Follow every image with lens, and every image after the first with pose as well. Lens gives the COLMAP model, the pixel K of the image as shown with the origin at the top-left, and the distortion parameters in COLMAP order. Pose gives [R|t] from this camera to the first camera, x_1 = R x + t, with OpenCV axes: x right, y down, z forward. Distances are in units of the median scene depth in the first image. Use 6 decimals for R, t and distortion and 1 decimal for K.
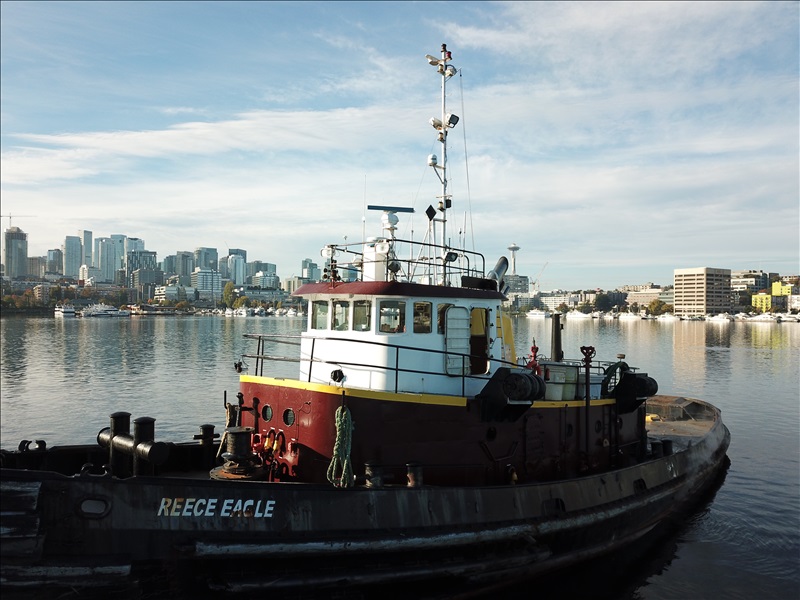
lens RADIAL K [[595.1, 0, 391.3], [0, 595.1, 308.9], [0, 0, 1]] dist [0.009657, -0.000820]
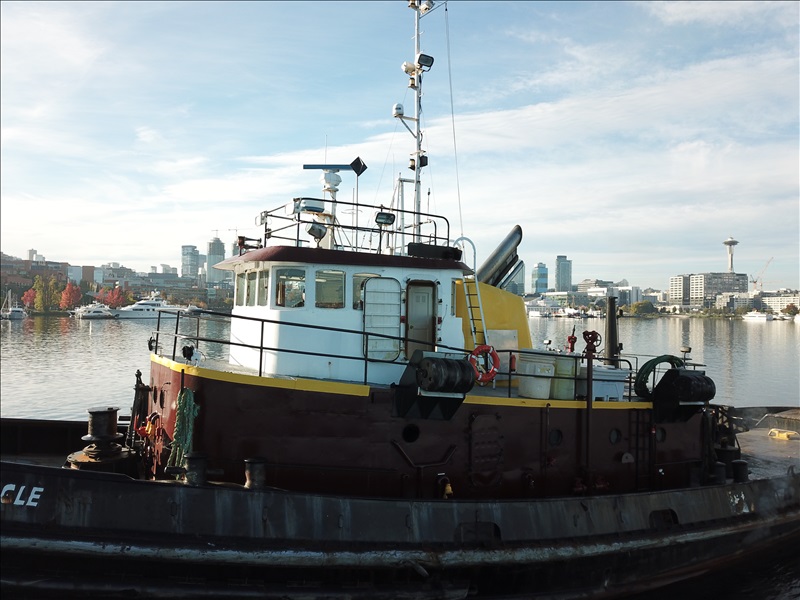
lens RADIAL K [[603.7, 0, 396.8], [0, 603.7, 305.6], [0, 0, 1]] dist [0.010062, -0.002876]
pose [[0.955508, -0.003175, -0.294948, 0.384855], [0.000421, 0.999956, -0.009401, 0.044620], [0.294964, 0.008859, 0.955467, 0.210967]]
